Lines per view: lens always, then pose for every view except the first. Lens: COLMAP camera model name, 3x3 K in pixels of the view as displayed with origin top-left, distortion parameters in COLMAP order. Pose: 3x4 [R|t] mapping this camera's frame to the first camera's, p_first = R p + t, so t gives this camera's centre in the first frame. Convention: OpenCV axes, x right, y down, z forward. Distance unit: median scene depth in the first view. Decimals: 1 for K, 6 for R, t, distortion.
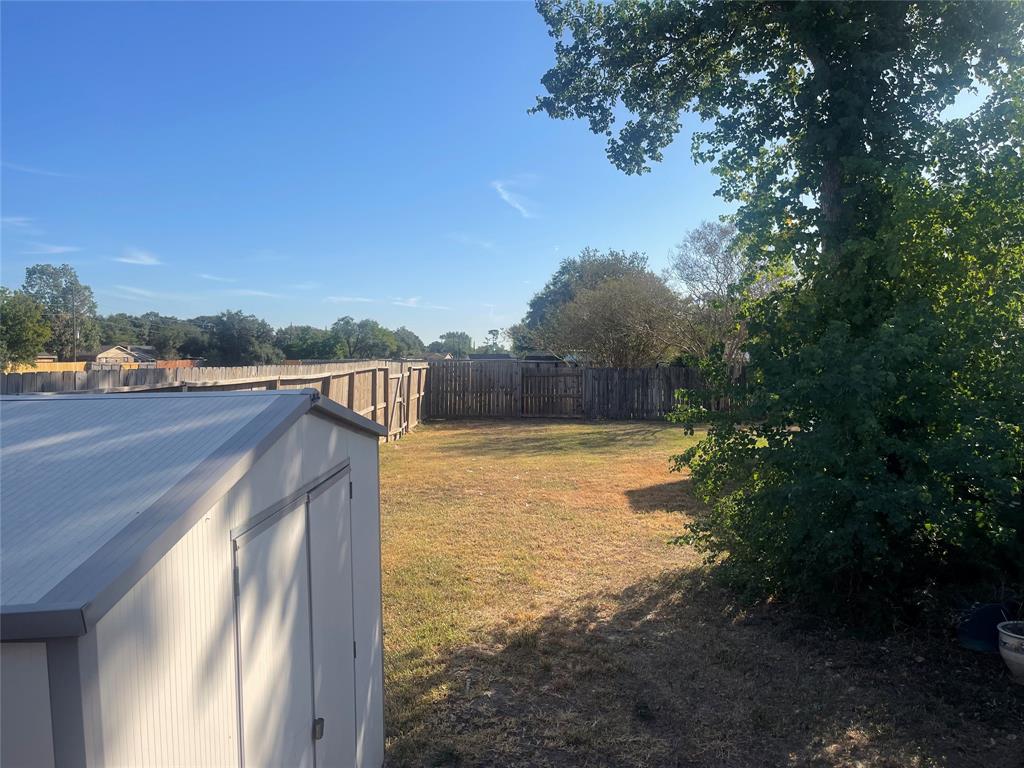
lens RADIAL K [[782.8, 0, 511.6], [0, 782.8, 383.0], [0, 0, 1]] dist [0.067344, -0.075462]
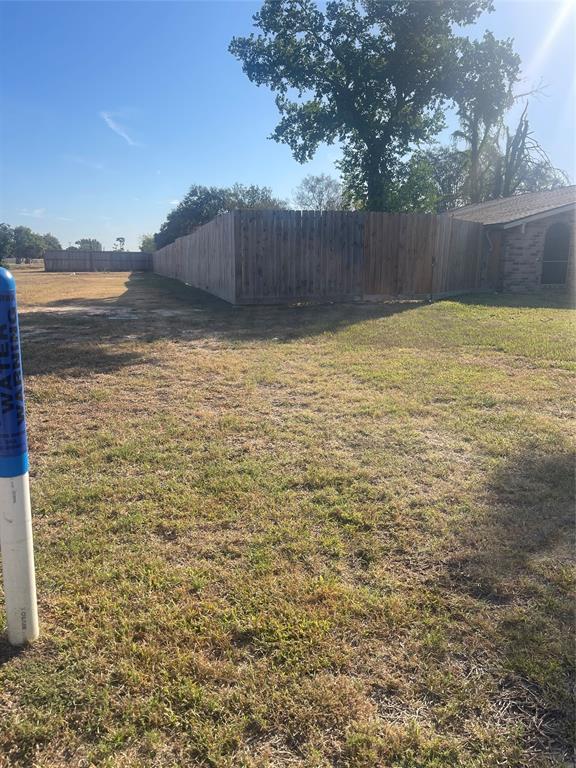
lens RADIAL K [[587.1, 0, 287.8], [0, 587.1, 385.0], [0, 0, 1]] dist [0.067344, -0.075462]
pose [[0.964279, -0.049433, 0.260236, -0.064973], [0.004303, 0.985226, 0.171205, 0.019296], [-0.264854, -0.163969, 0.950245, -0.147628]]
